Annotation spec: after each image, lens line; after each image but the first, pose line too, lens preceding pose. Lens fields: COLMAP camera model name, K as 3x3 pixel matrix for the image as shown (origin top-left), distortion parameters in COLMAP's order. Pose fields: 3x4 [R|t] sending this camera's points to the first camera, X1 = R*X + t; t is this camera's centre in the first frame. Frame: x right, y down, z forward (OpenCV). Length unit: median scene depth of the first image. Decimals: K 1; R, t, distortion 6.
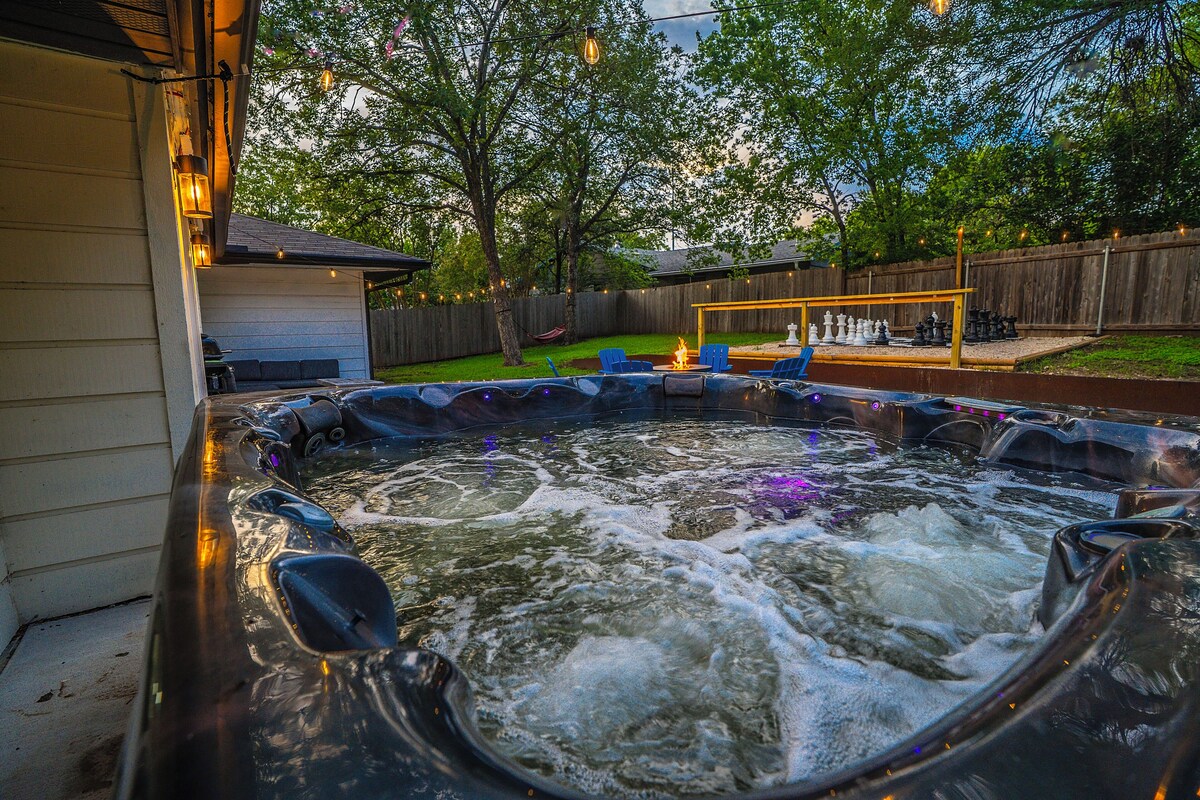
lens RADIAL K [[559.9, 0, 600.0], [0, 559.9, 400.0], [0, 0, 1]] dist [-0.068003, 0.028578]
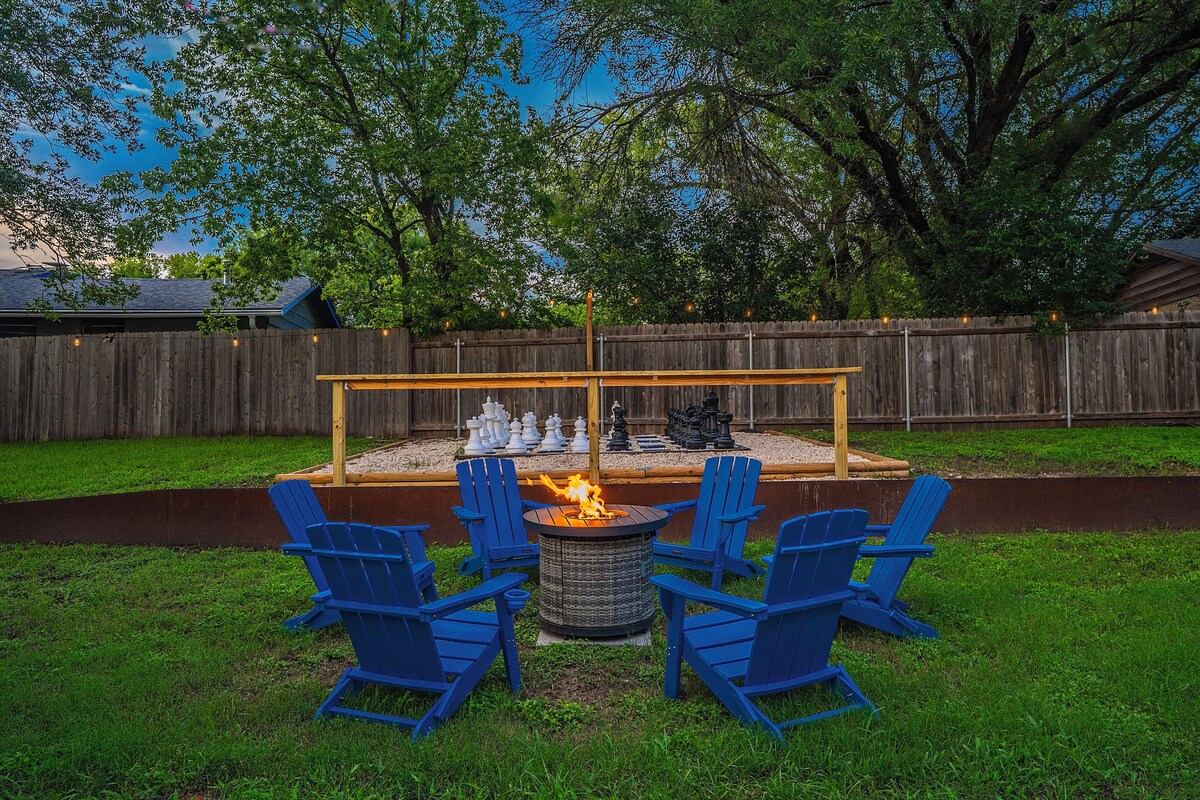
lens RADIAL K [[791.3, 0, 599.8], [0, 791.3, 397.6], [0, 0, 1]] dist [-0.016465, 0.036120]
pose [[0.571386, 0.027785, 0.820211, -0.240170], [0.108791, 0.988042, -0.109258, -0.055172], [-0.813438, 0.151660, 0.561531, 0.439724]]
